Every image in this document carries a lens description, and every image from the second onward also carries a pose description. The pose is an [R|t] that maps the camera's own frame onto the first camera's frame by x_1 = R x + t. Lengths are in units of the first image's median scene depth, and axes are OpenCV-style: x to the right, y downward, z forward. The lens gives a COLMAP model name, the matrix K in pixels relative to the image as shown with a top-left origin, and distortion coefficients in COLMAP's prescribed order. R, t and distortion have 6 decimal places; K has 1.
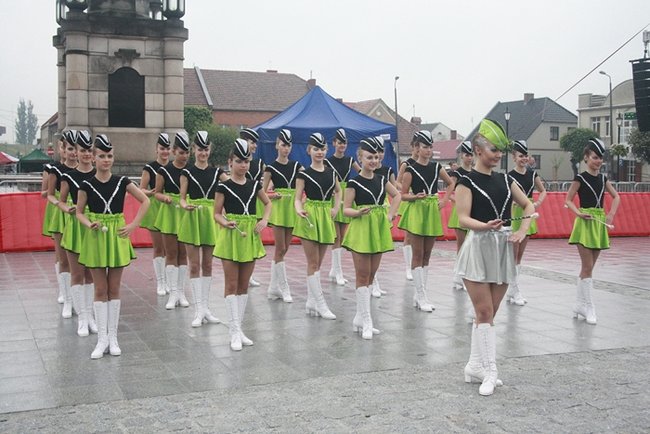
lens RADIAL K [[864.0, 0, 325.1], [0, 864.0, 215.3], [0, 0, 1]] dist [-0.011552, 0.000000]
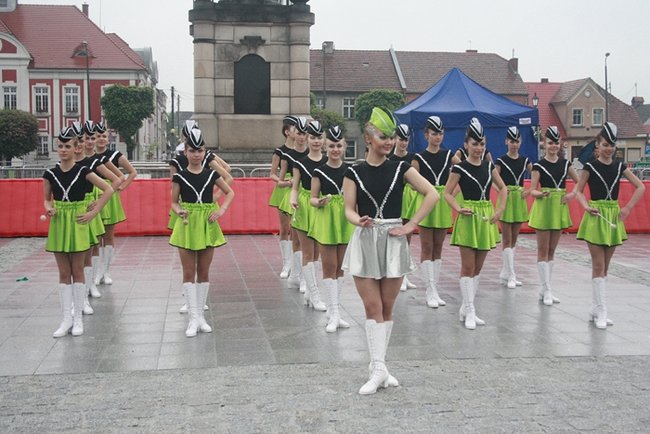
lens RADIAL K [[905.5, 0, 324.2], [0, 905.5, 219.0], [0, 0, 1]] dist [-0.031404, 0.000000]
pose [[0.967244, 0.015627, -0.253369, 0.237037], [-0.011101, 0.999752, 0.019283, -0.003282], [0.253607, -0.015838, 0.967178, 0.008985]]
